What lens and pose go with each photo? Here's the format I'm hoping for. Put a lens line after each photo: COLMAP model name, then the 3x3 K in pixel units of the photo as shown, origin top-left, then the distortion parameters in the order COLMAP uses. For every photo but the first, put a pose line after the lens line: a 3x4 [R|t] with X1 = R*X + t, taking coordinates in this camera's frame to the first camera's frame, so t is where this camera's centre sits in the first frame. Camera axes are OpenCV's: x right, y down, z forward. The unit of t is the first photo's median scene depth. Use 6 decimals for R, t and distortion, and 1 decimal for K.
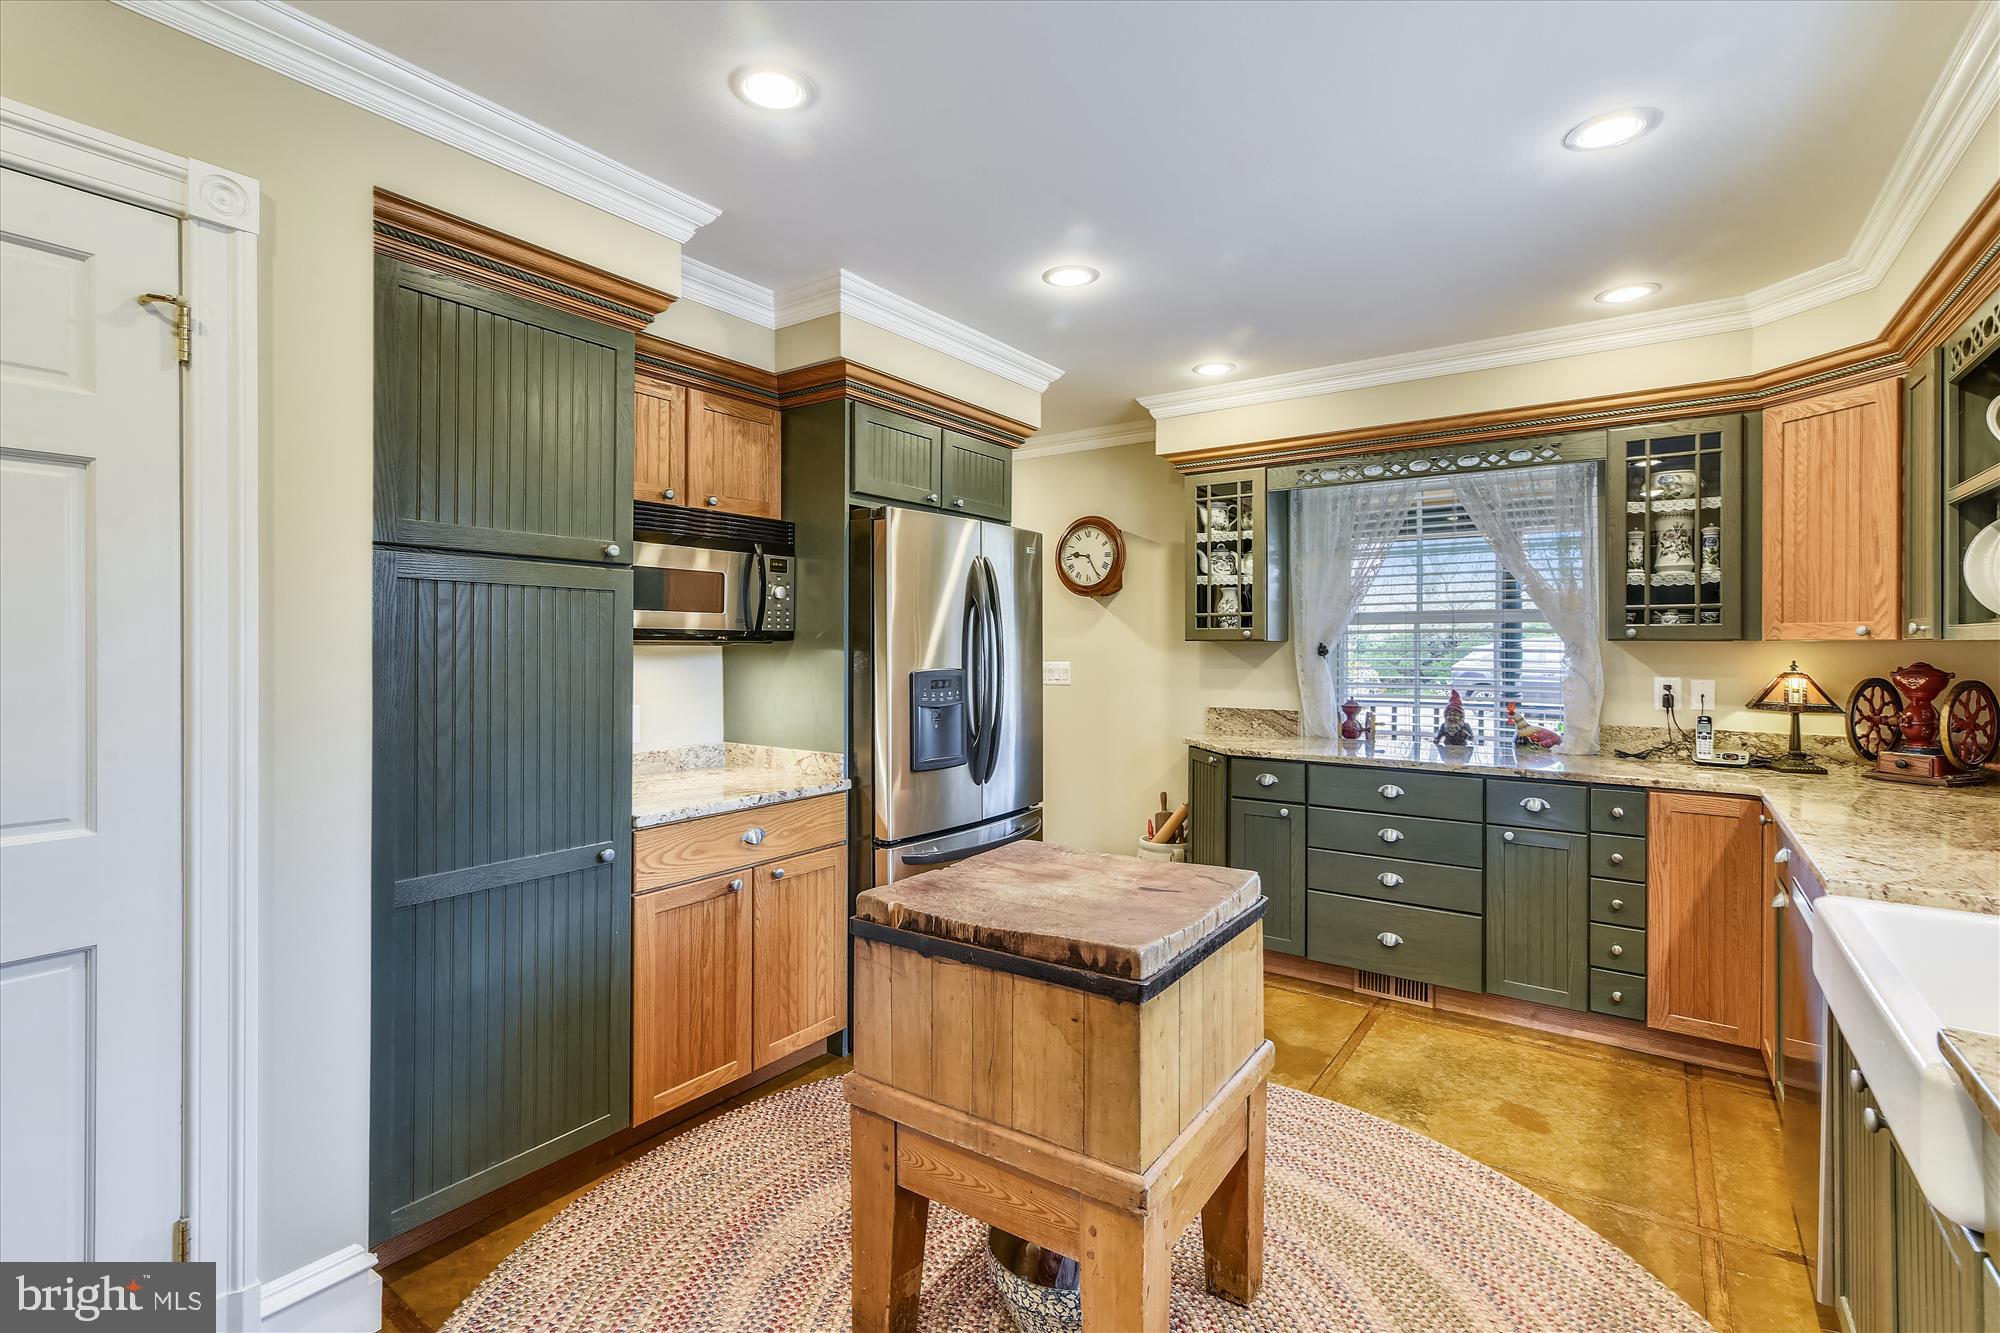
lens RADIAL K [[931.9, 0, 966.0], [0, 931.9, 642.9], [0, 0, 1]] dist [0.020007, 0.000372]
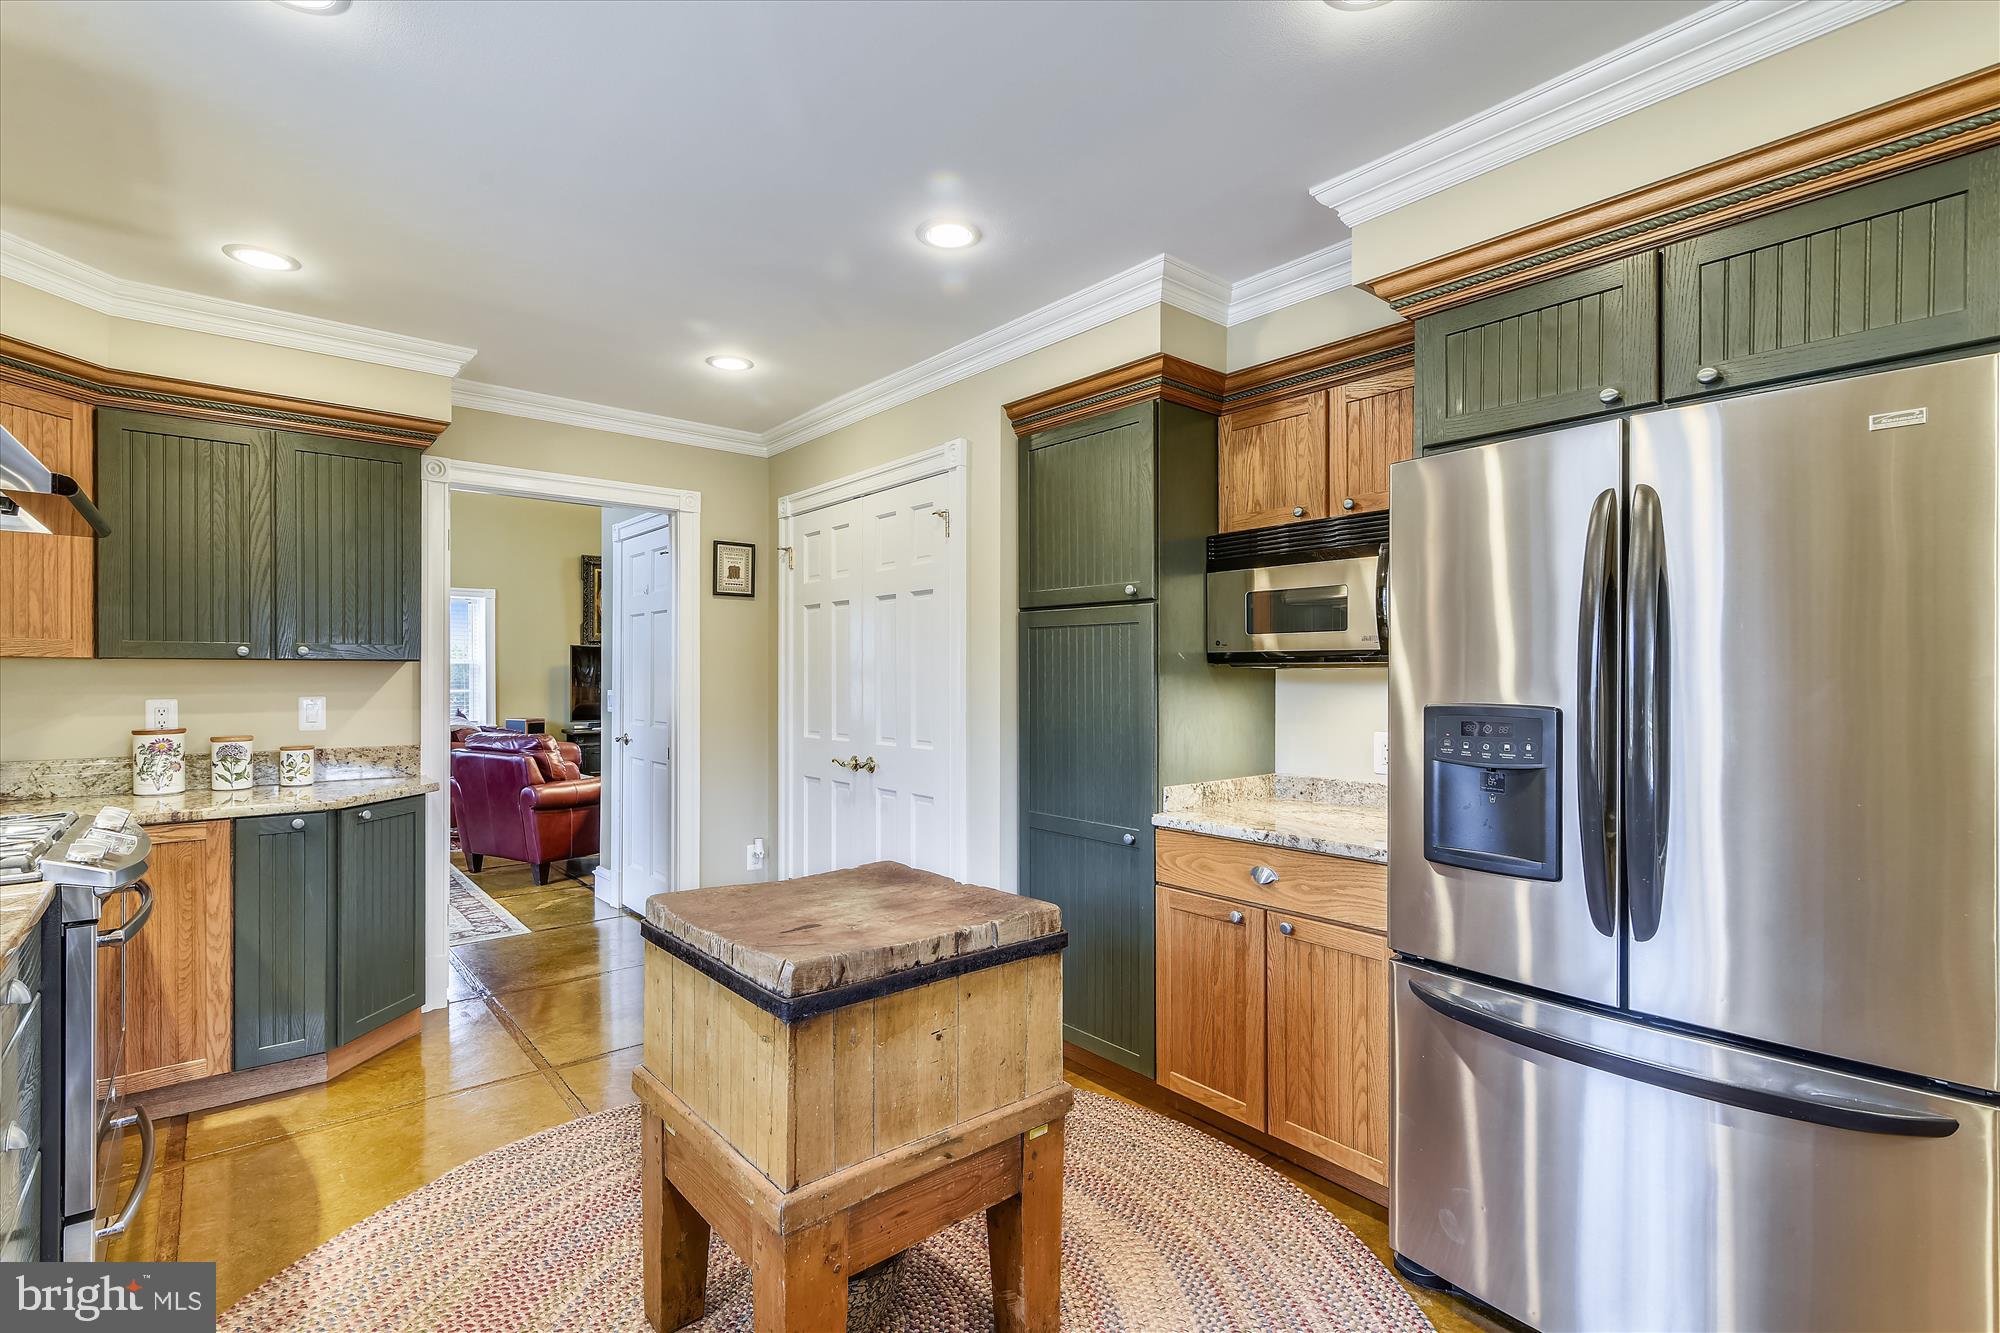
lens RADIAL K [[931.9, 0, 997.0], [0, 931.9, 671.8], [0, 0, 1]] dist [0.020007, 0.000372]
pose [[-0.233878, -0.001209, -0.972265, 0.723537], [0.001957, 0.999997, -0.001714, 0.008127], [0.972264, -0.002303, -0.233875, 0.956706]]
